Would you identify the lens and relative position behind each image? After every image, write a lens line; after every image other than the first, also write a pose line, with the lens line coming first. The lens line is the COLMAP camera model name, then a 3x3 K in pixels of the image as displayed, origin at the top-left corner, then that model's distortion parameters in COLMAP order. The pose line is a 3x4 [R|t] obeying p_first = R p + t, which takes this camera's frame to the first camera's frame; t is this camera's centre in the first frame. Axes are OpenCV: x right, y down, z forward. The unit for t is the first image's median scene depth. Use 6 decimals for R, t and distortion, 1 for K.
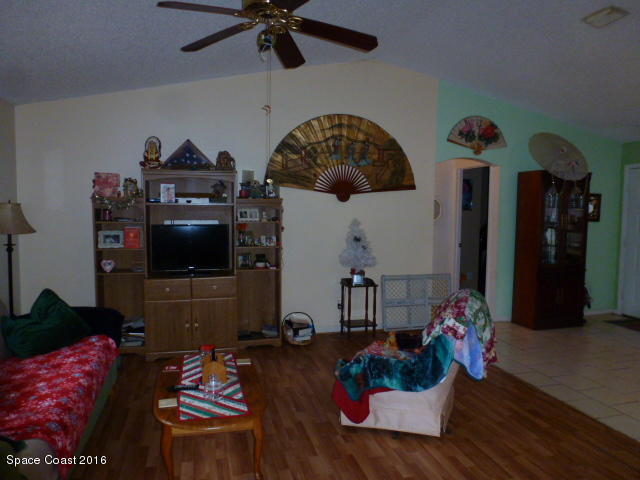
lens RADIAL K [[464.9, 0, 325.5], [0, 464.9, 242.8], [0, 0, 1]] dist [-0.056726, 0.023981]
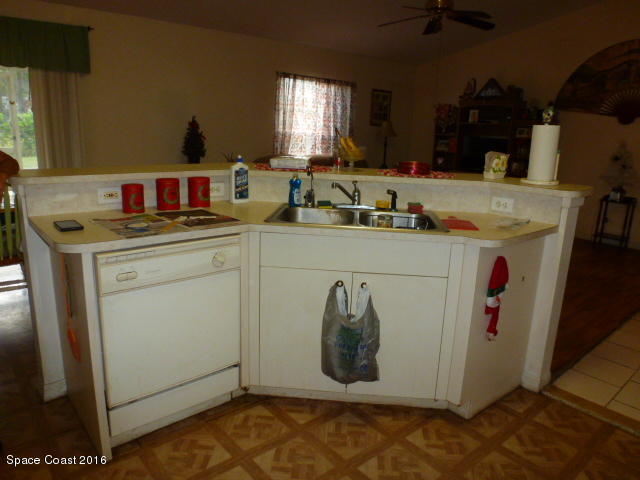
lens RADIAL K [[464.9, 0, 320.3], [0, 464.9, 242.8], [0, 0, 1]] dist [-0.056726, 0.023981]
pose [[0.424144, 0.224364, -0.877361, 0.755807], [-0.093038, 0.974493, 0.204226, 0.031393], [0.900803, -0.004993, 0.434199, -0.102036]]
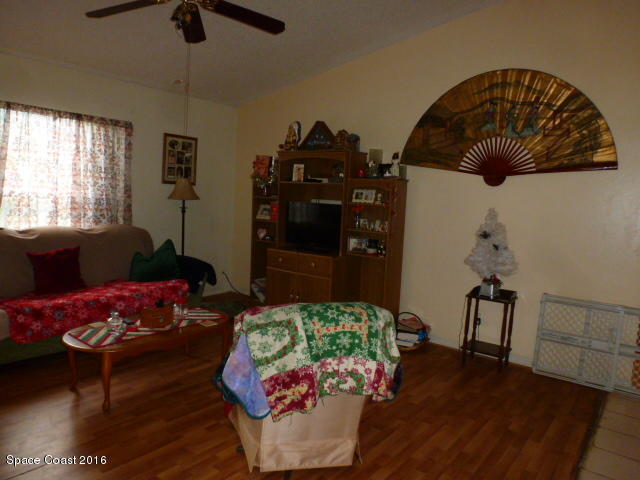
lens RADIAL K [[464.9, 0, 316.0], [0, 464.9, 241.0], [0, 0, 1]] dist [-0.056726, 0.023981]
pose [[0.594752, 0.105781, -0.796919, 0.494972], [-0.103359, 0.993140, 0.054689, -0.010494], [0.797237, 0.049842, 0.601605, 0.333912]]
